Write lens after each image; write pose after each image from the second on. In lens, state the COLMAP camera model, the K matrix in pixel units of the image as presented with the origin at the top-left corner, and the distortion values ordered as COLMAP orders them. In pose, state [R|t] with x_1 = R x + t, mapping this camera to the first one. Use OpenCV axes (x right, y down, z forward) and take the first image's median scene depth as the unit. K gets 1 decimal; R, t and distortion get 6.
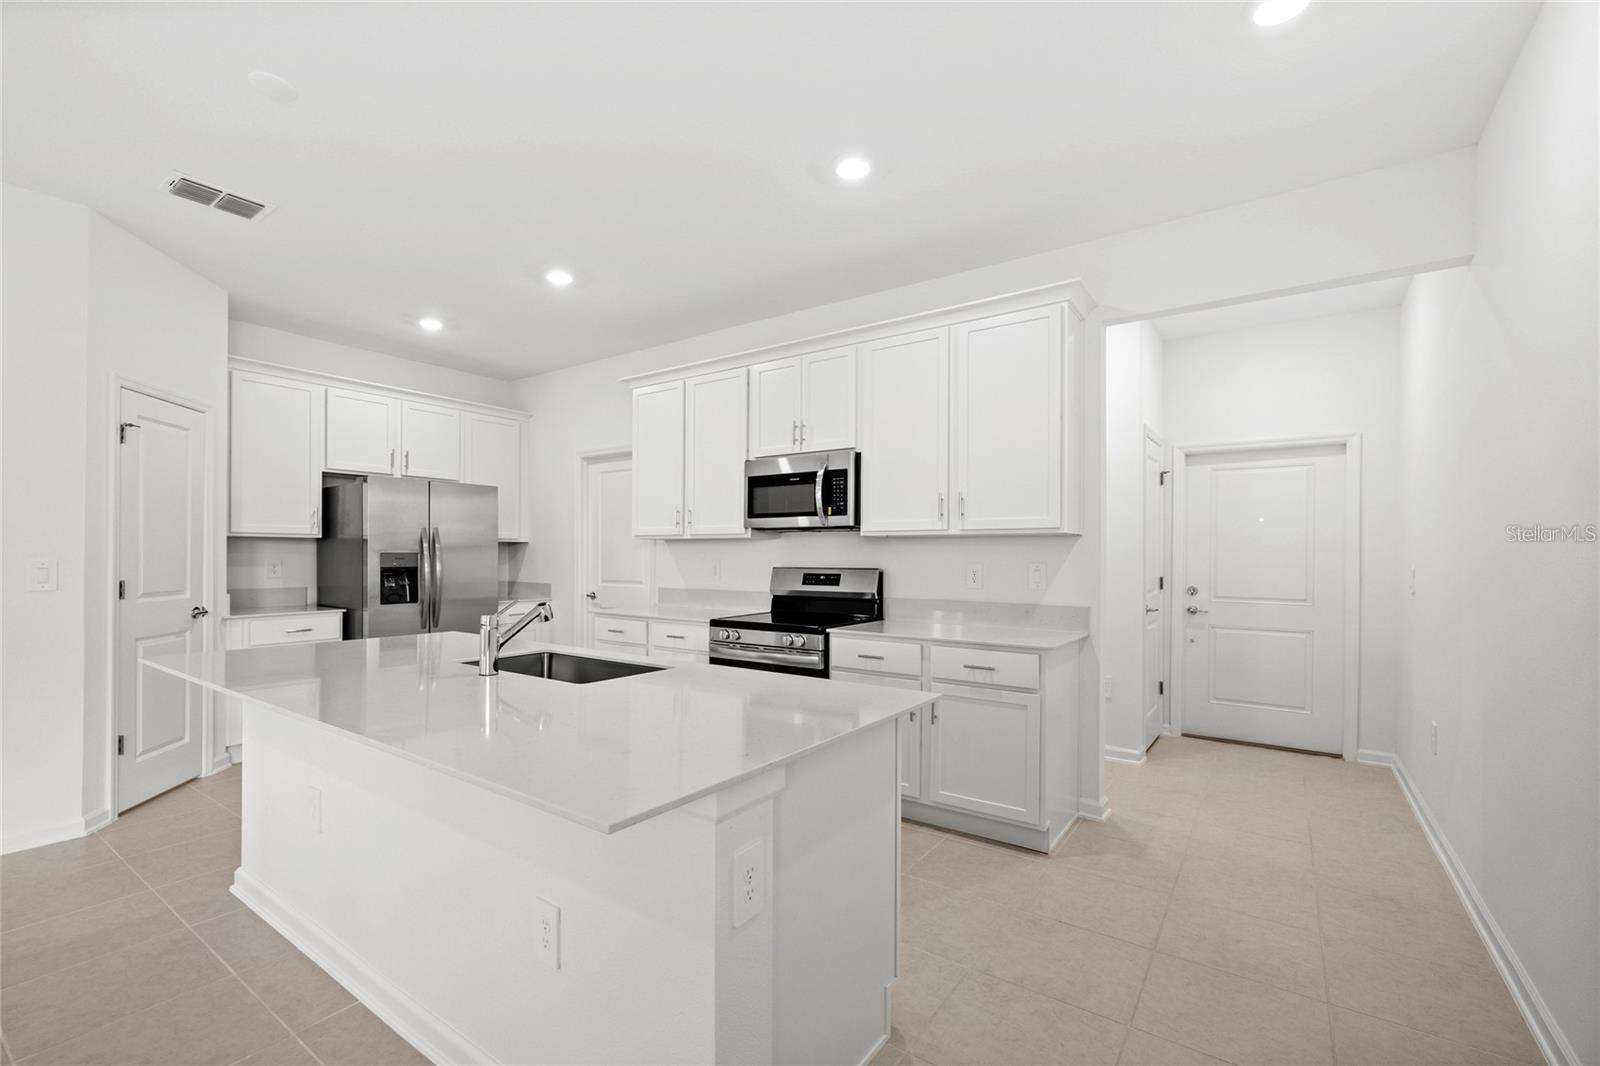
lens RADIAL K [[685.2, 0, 791.8], [0, 685.2, 555.3], [0, 0, 1]] dist [0.002977, 0.001124]
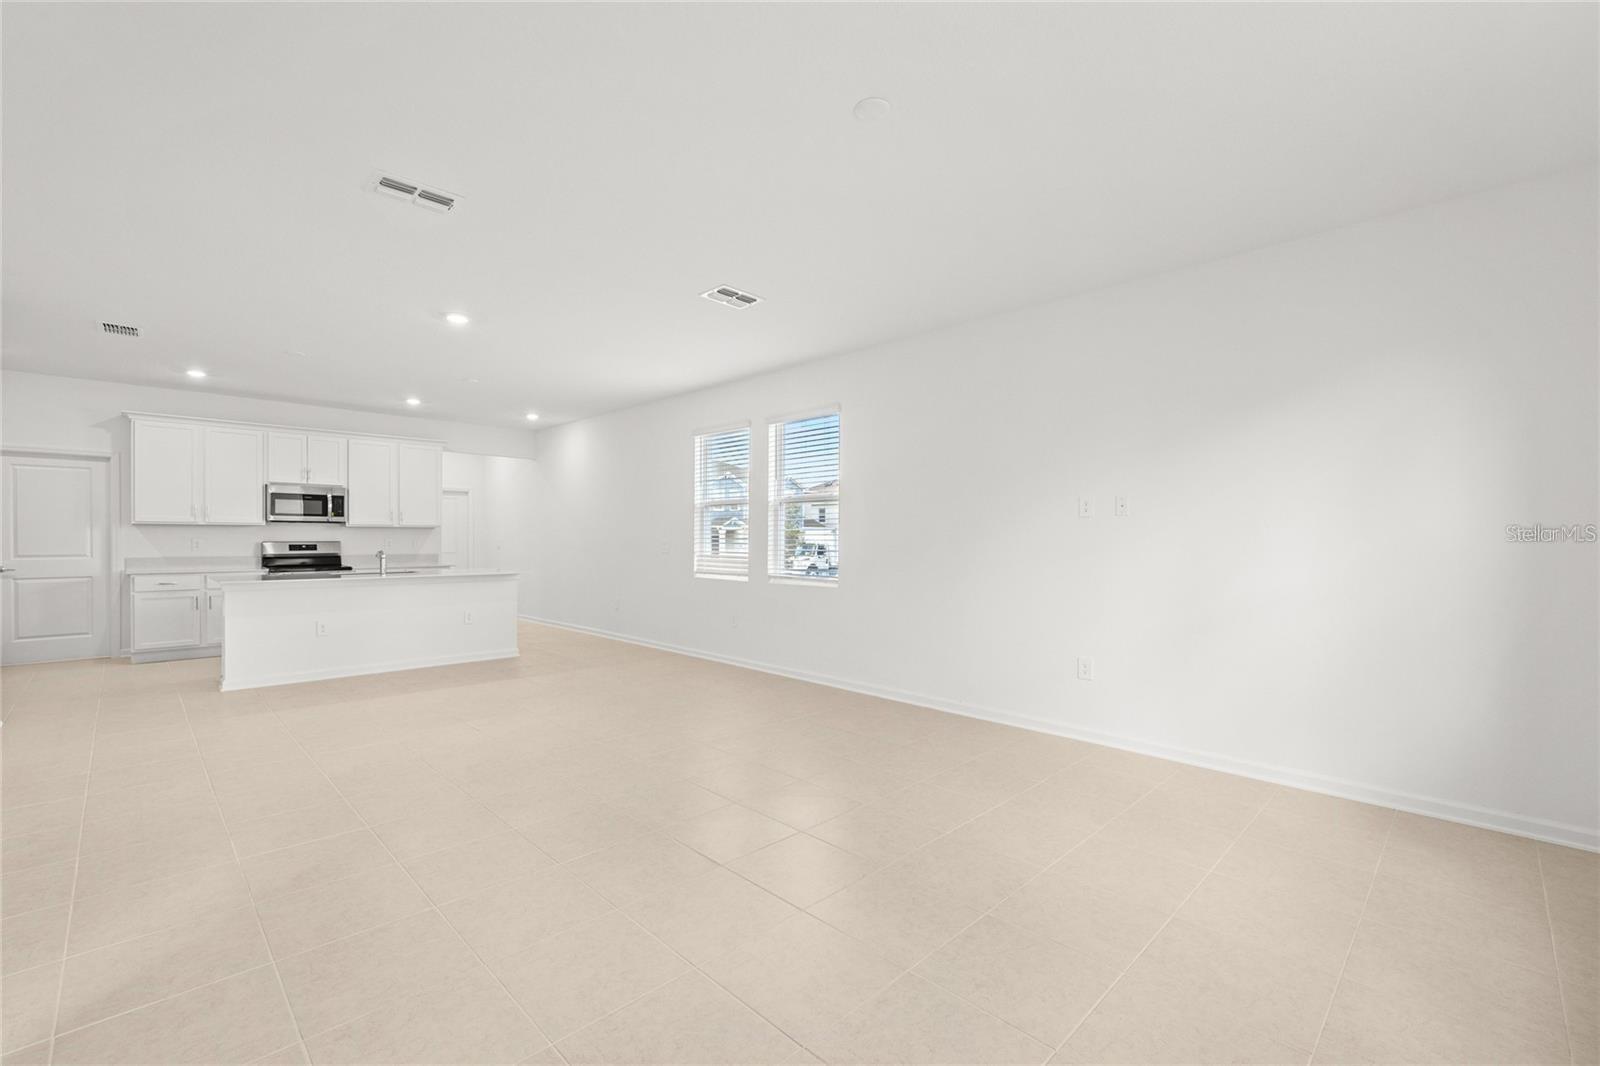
lens RADIAL K [[685.2, 0, 788.4], [0, 685.2, 541.1], [0, 0, 1]] dist [0.002977, 0.001124]
pose [[0.177397, -0.008681, 0.984101, -1.604049], [-0.003406, 0.999950, 0.009435, -0.006075], [-0.984134, -0.005025, 0.177358, -0.689234]]
